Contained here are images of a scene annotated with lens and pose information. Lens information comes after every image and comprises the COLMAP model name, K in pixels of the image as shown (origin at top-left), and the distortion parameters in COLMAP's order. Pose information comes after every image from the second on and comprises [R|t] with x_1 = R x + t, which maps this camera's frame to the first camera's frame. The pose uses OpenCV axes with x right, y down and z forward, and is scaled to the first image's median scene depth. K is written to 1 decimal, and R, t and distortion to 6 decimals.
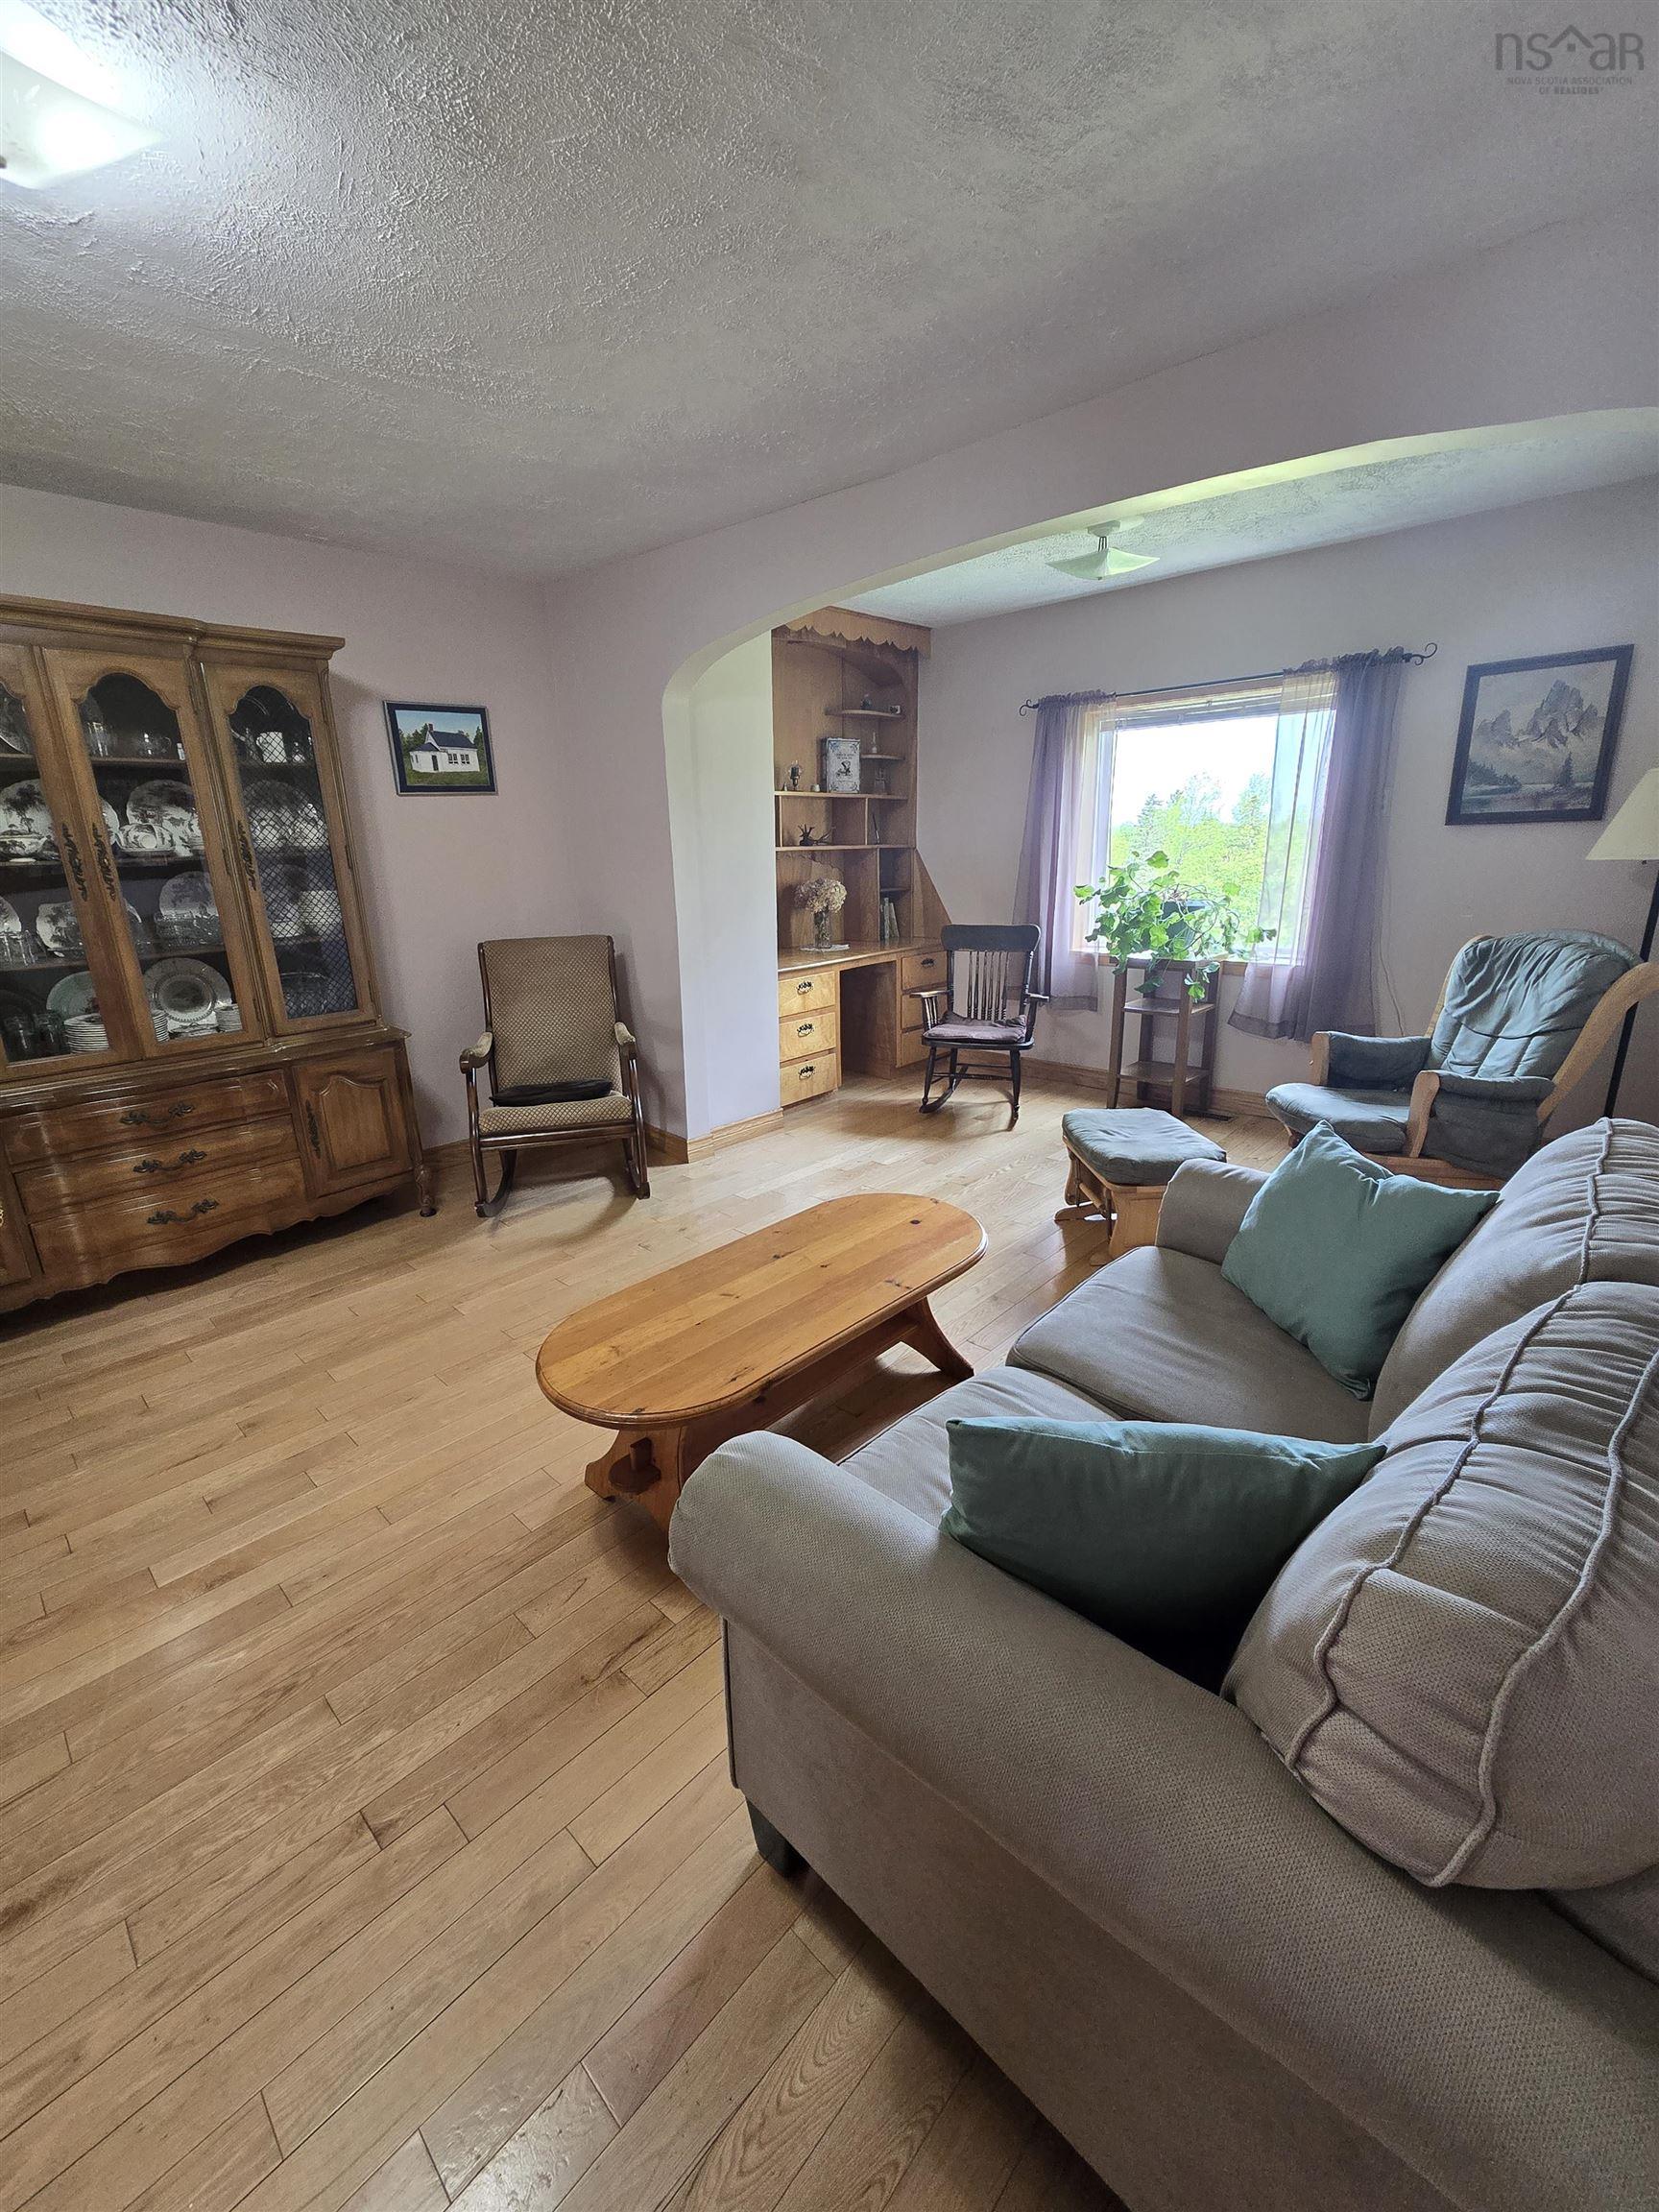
lens RADIAL K [[899.9, 0, 829.5], [0, 899.9, 1106.0], [0, 0, 1]] dist [-0.002683, -0.000519]
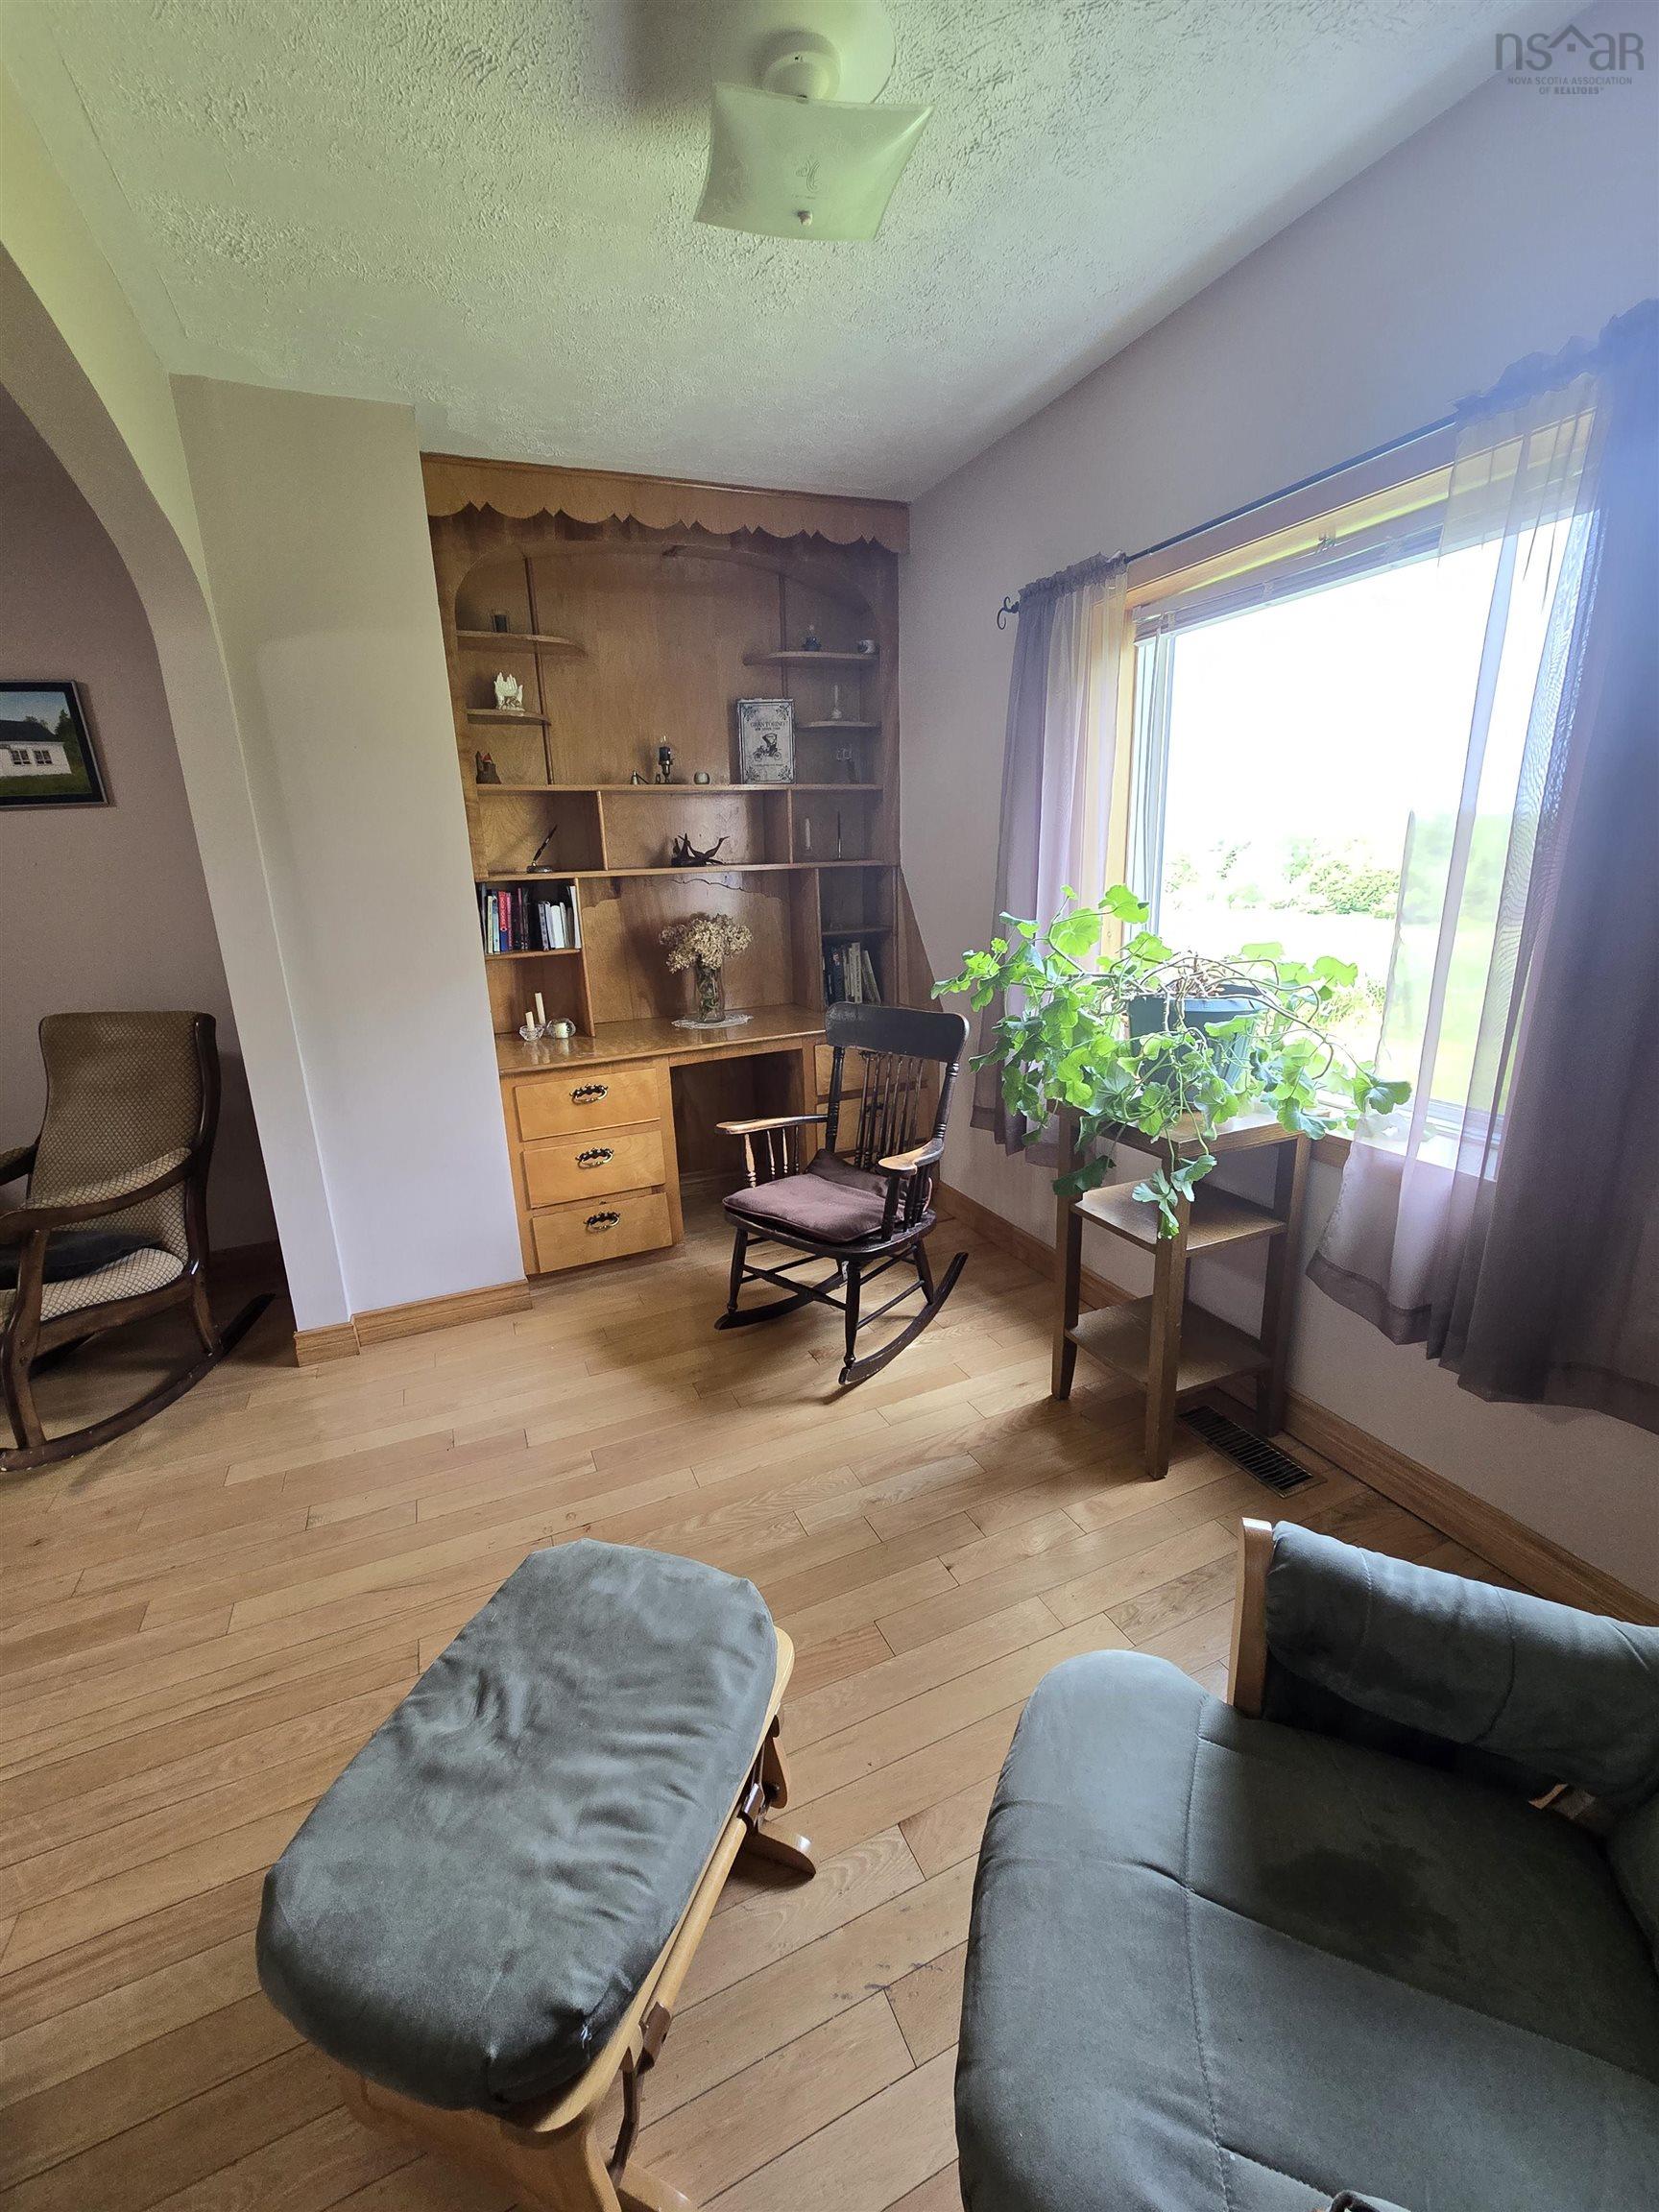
lens RADIAL K [[899.9, 0, 829.5], [0, 899.9, 1106.0], [0, 0, 1]] dist [-0.002683, -0.000519]
pose [[0.919244, 0.097014, -0.381549, 0.435492], [-0.096348, 0.995128, 0.020901, -0.178862], [0.381717, 0.017548, 0.924112, 0.561902]]
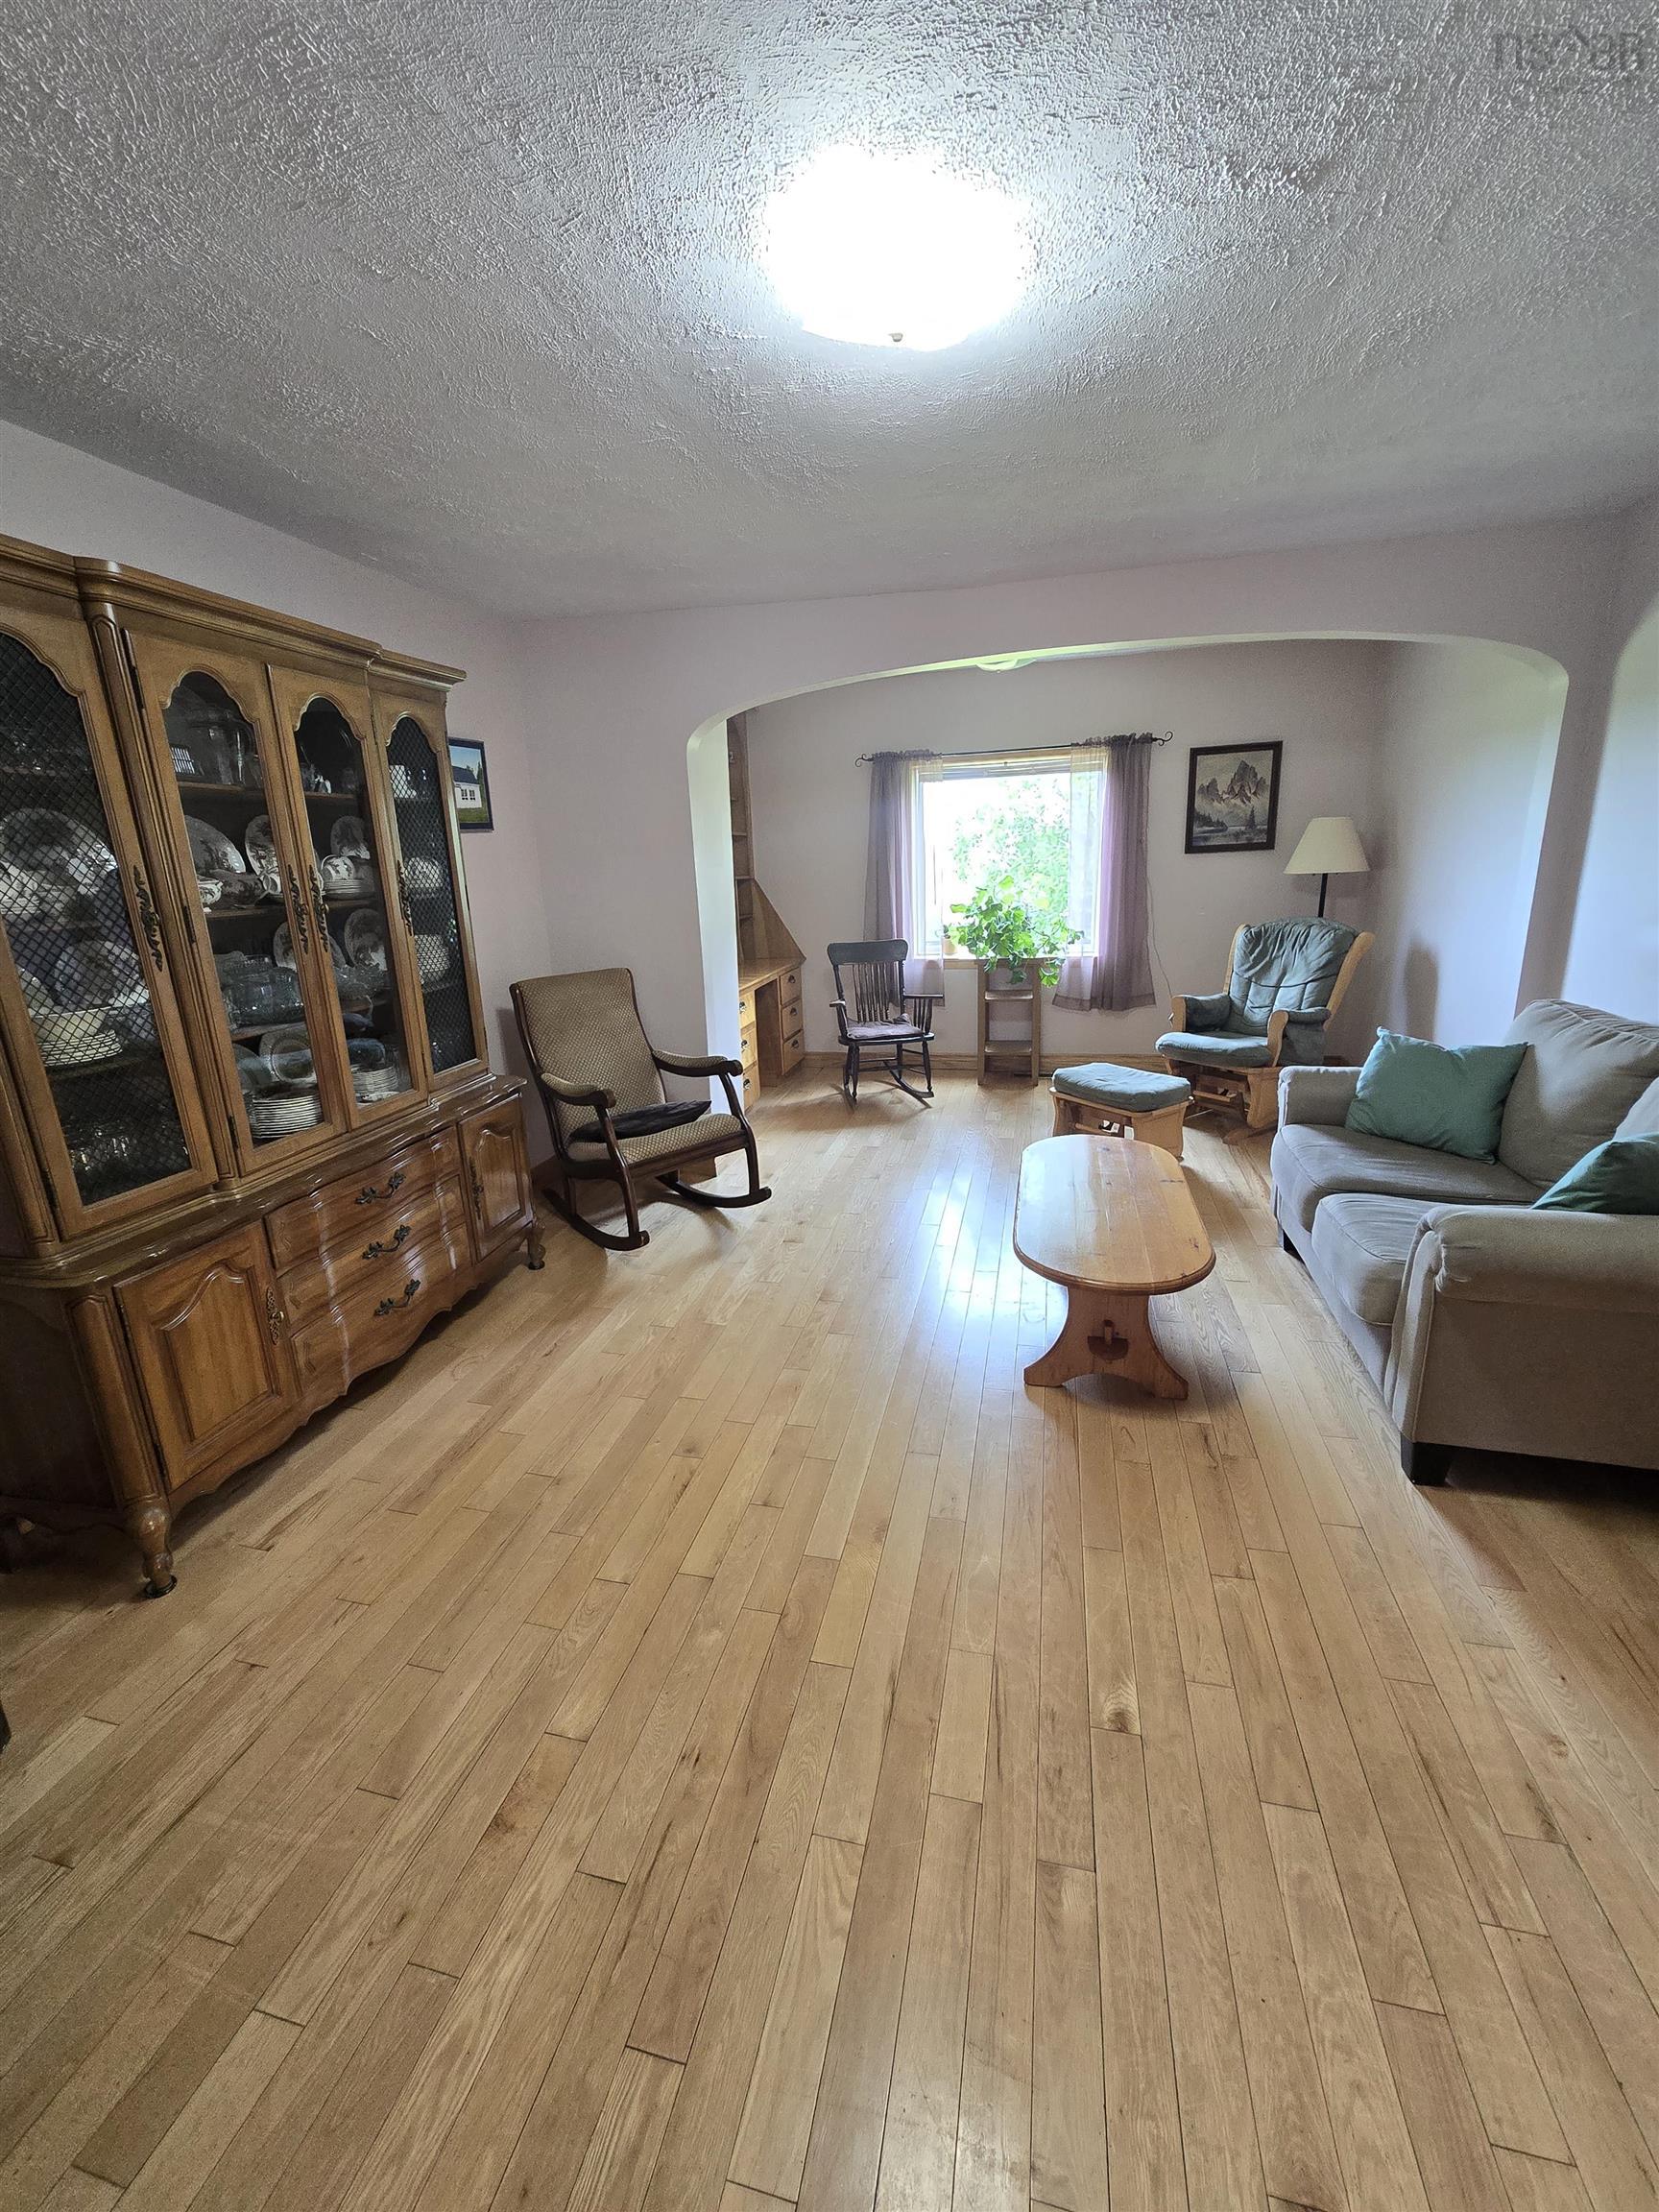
lens RADIAL K [[897.6, 0, 822.6], [0, 897.6, 1098.0], [0, 0, 1]] dist [-0.001255, -0.000065]
pose [[0.871503, -0.137617, 0.470685, -0.547255], [0.156771, 0.987634, -0.001510, -0.006552], [-0.464657, 0.075106, 0.882300, 0.006415]]
